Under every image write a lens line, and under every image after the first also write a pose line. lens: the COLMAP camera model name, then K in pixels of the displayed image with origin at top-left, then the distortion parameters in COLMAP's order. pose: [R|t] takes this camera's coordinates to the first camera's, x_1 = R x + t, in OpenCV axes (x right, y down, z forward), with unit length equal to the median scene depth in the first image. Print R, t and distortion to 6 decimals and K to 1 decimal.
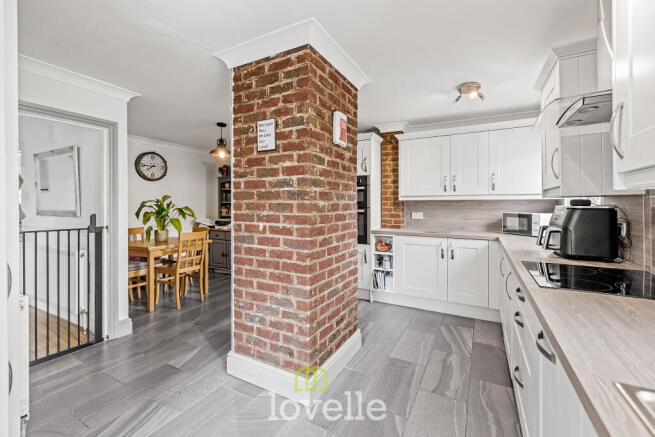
lens RADIAL K [[283.1, 0, 326.6], [0, 283.1, 212.1], [0, 0, 1]] dist [-0.003094, -0.000131]
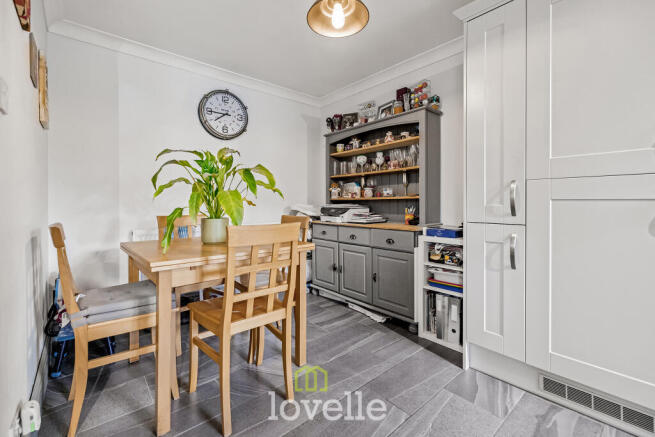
lens RADIAL K [[283.1, 0, 326.2], [0, 283.1, 212.3], [0, 0, 1]] dist [-0.003094, -0.000131]
pose [[0.937311, 0.010629, -0.348332, -0.198135], [-0.006353, 0.999890, 0.013416, 0.036703], [0.348436, -0.010362, 0.937275, 0.501559]]
